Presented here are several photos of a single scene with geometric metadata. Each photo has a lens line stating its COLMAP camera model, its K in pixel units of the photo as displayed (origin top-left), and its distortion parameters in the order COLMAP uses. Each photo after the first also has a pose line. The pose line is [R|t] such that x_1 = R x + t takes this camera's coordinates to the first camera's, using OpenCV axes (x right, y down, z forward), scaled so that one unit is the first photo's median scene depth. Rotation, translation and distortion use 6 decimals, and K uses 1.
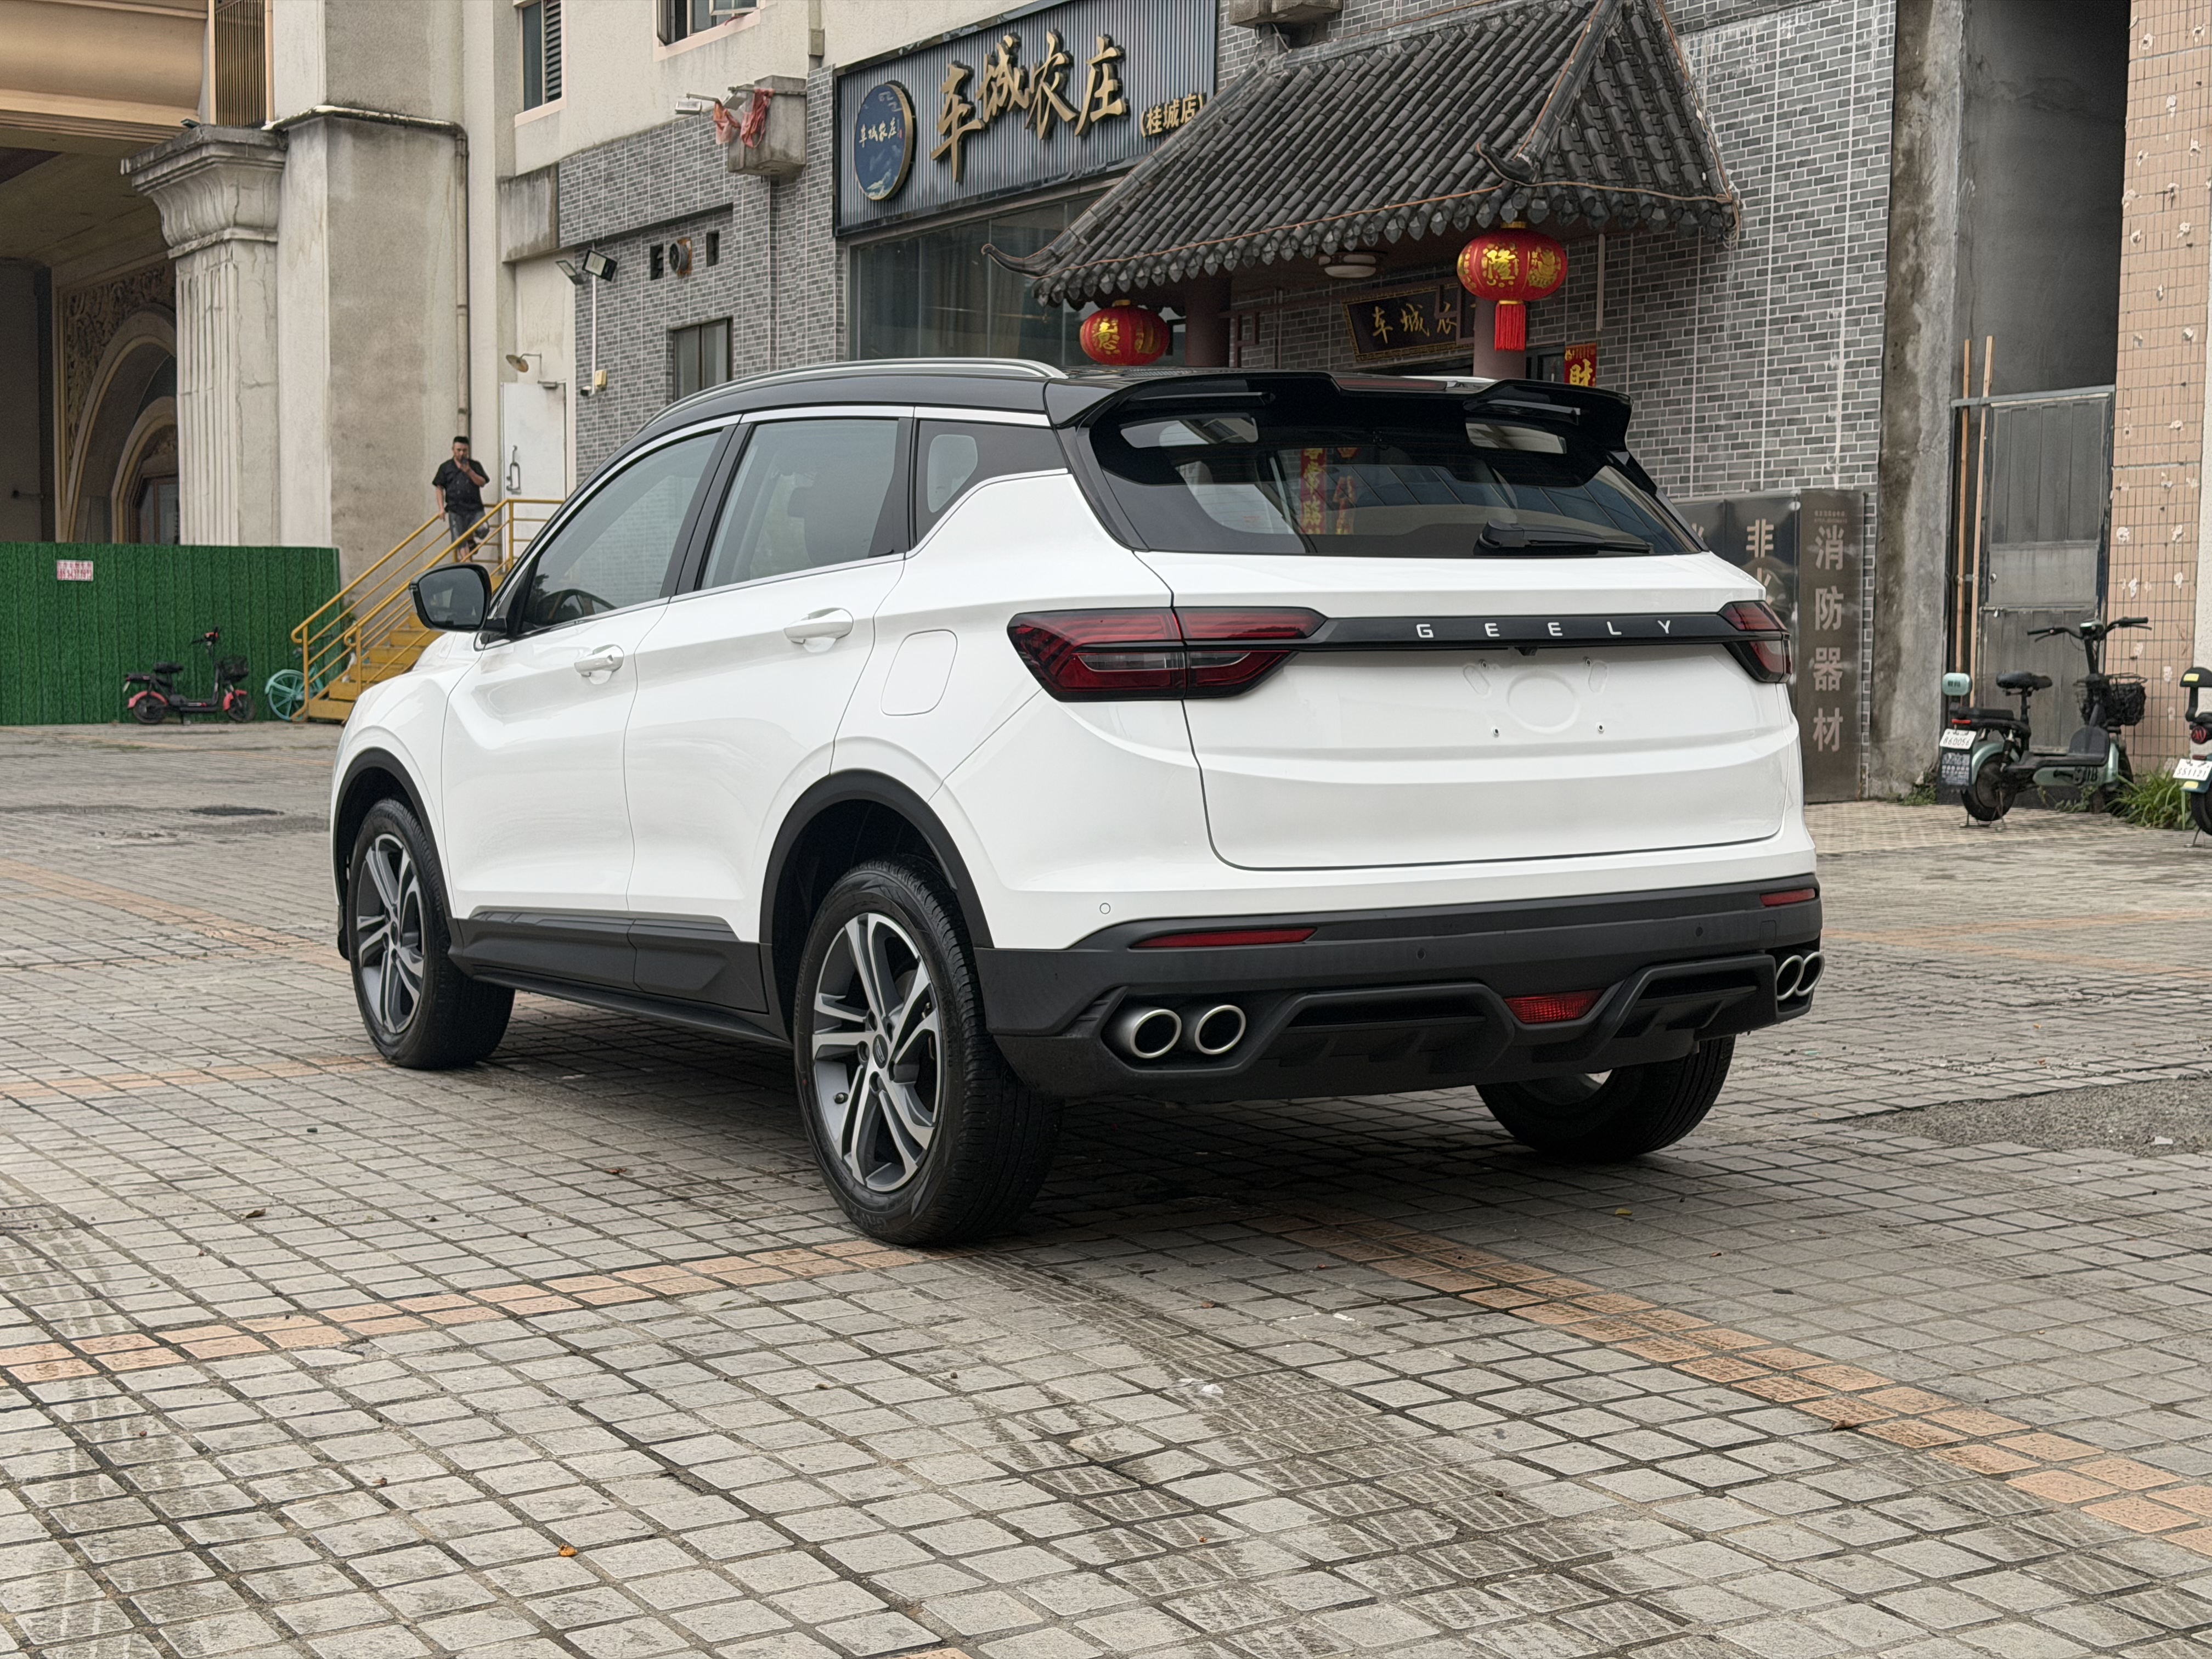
lens RADIAL K [[3081.3, 0, 1099.5], [0, 3081.3, 844.3], [0, 0, 1]] dist [0.116180, 0.000000]
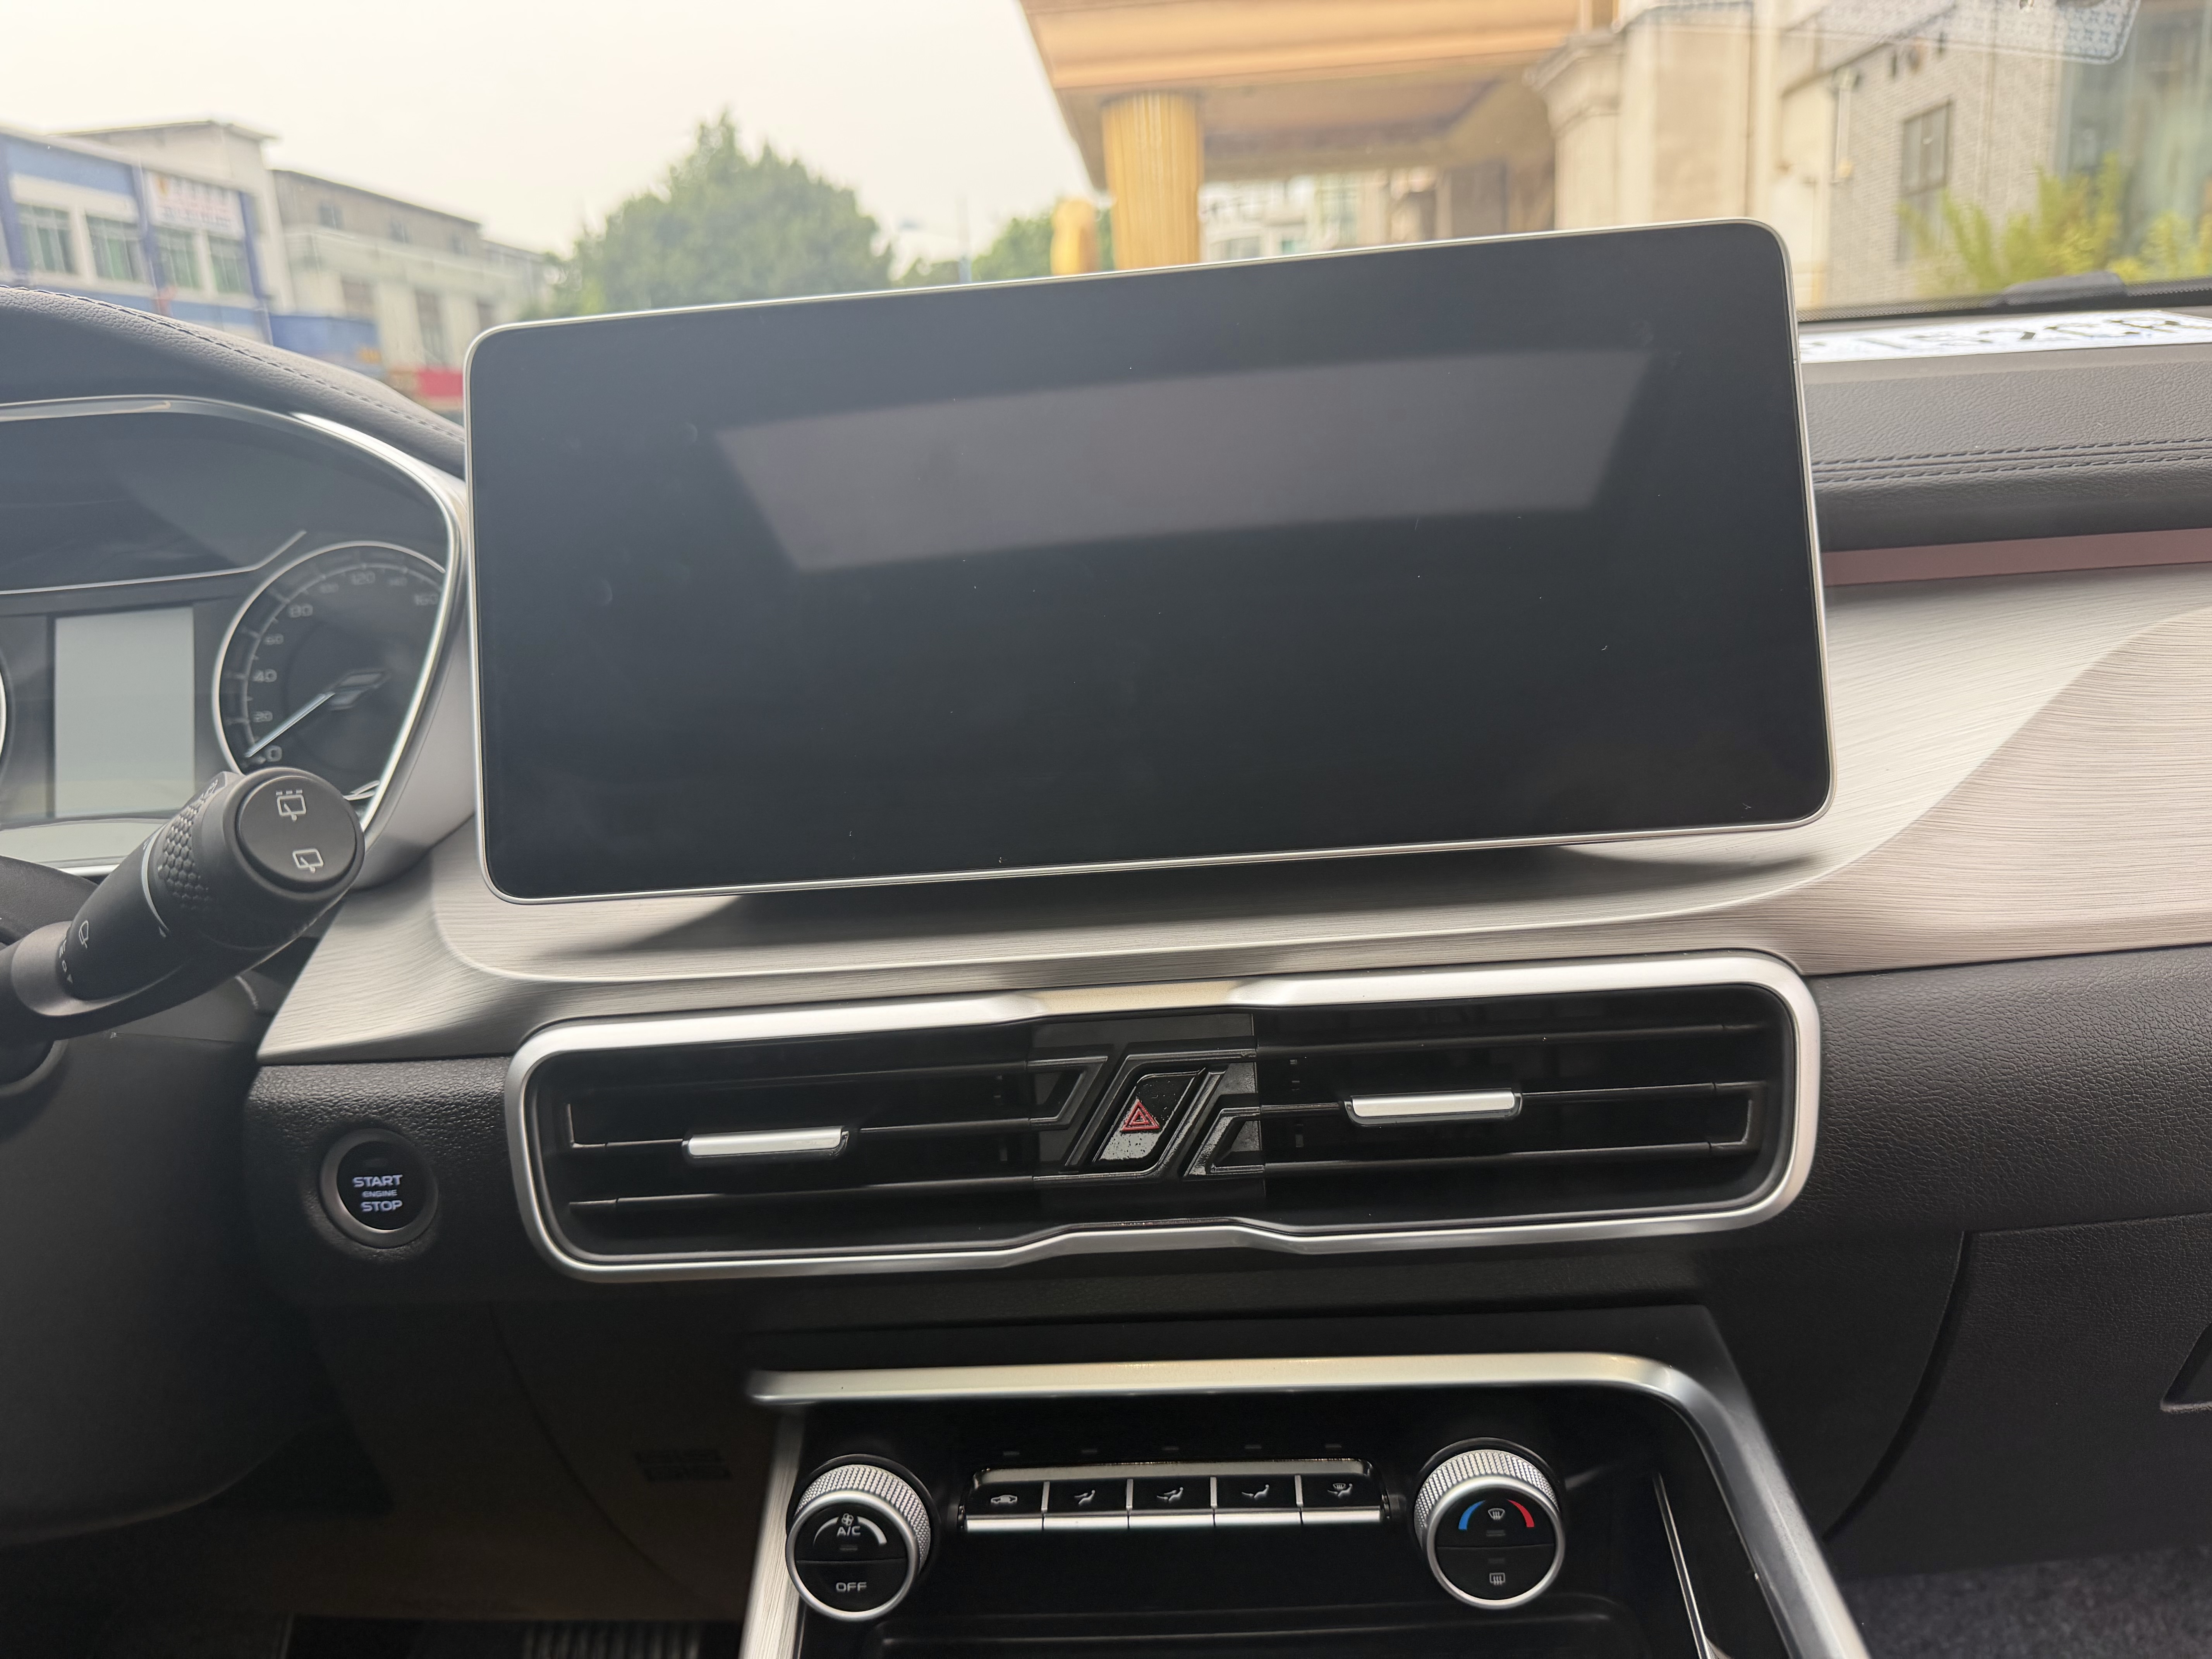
lens RADIAL K [[1603.0, 0, 1101.6], [0, 1603.0, 827.1], [0, 0, 1]] dist [-0.019343, 0.001161]
pose [[0.820327, 0.079656, -0.566321, -0.013028], [0.036904, 0.980816, 0.191413, -0.014515], [0.570703, -0.177921, 0.801649, 0.212714]]
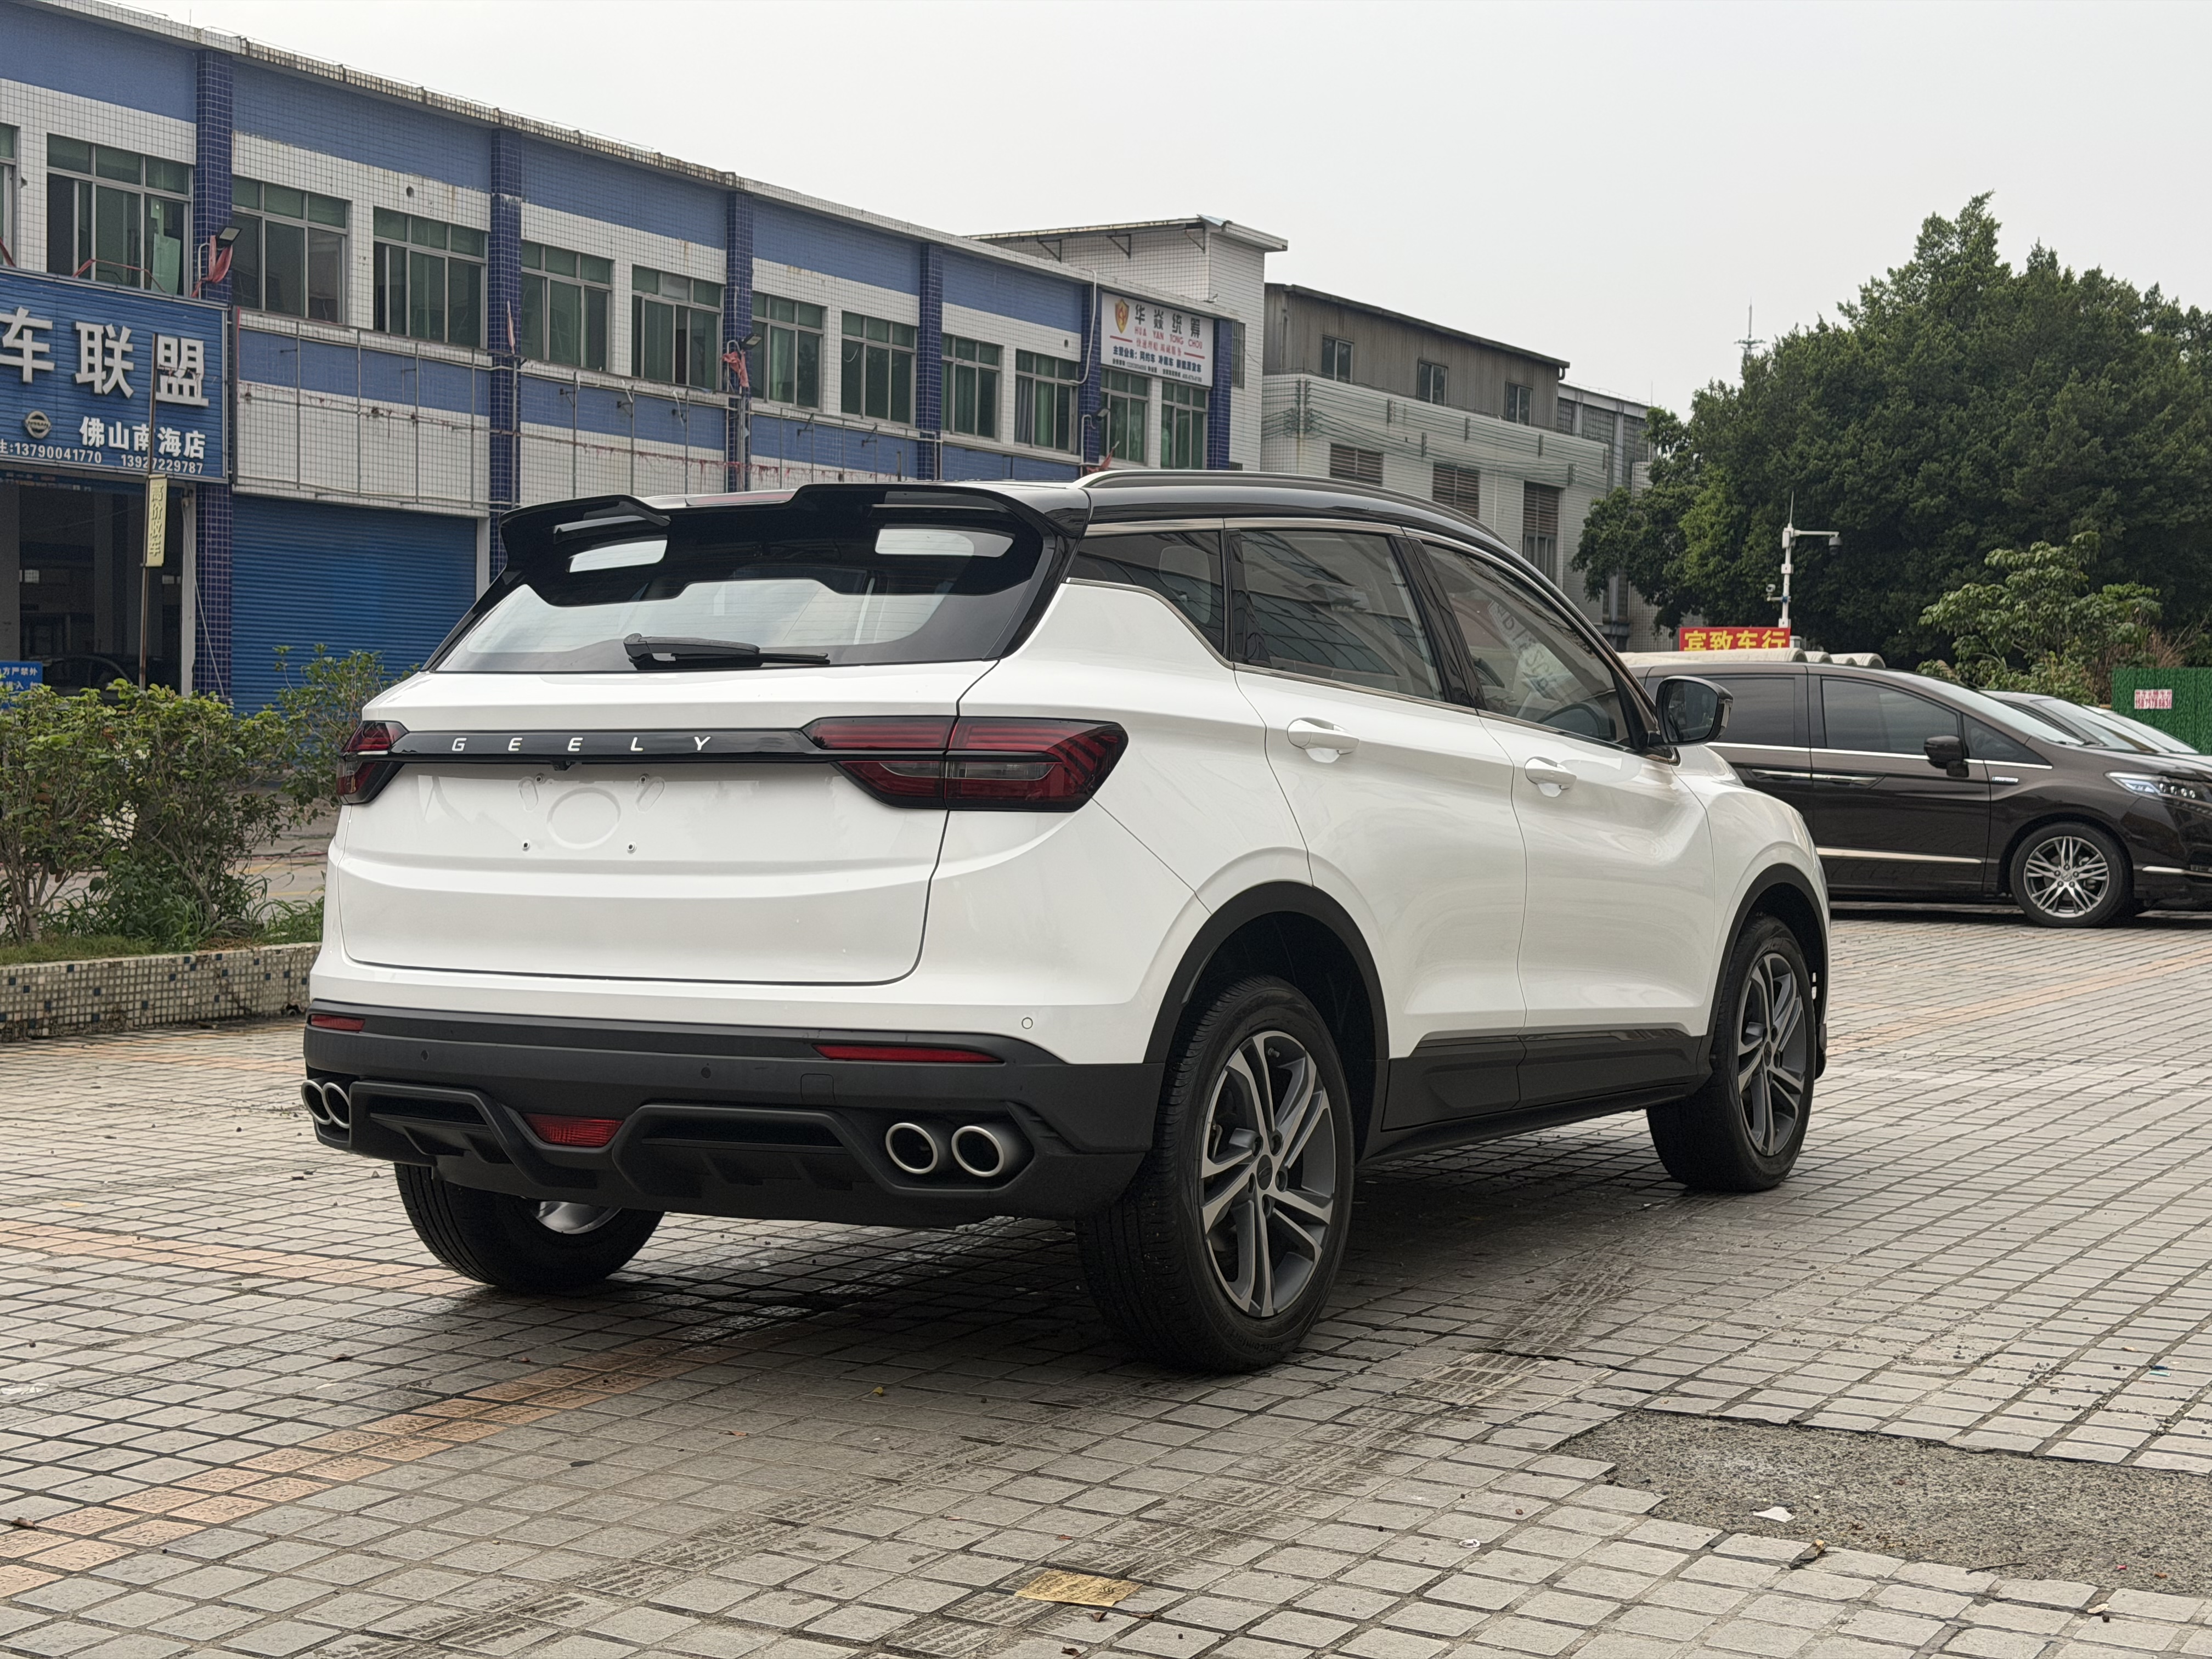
lens RADIAL K [[3081.3, 0, 1097.0], [0, 3081.3, 847.7], [0, 0, 1]] dist [0.116180, 0.000000]
pose [[0.451013, 0.032338, -0.891932, 0.169490], [-0.067568, 0.997713, 0.002008, -0.007694], [0.889956, 0.059360, 0.452166, 0.108964]]
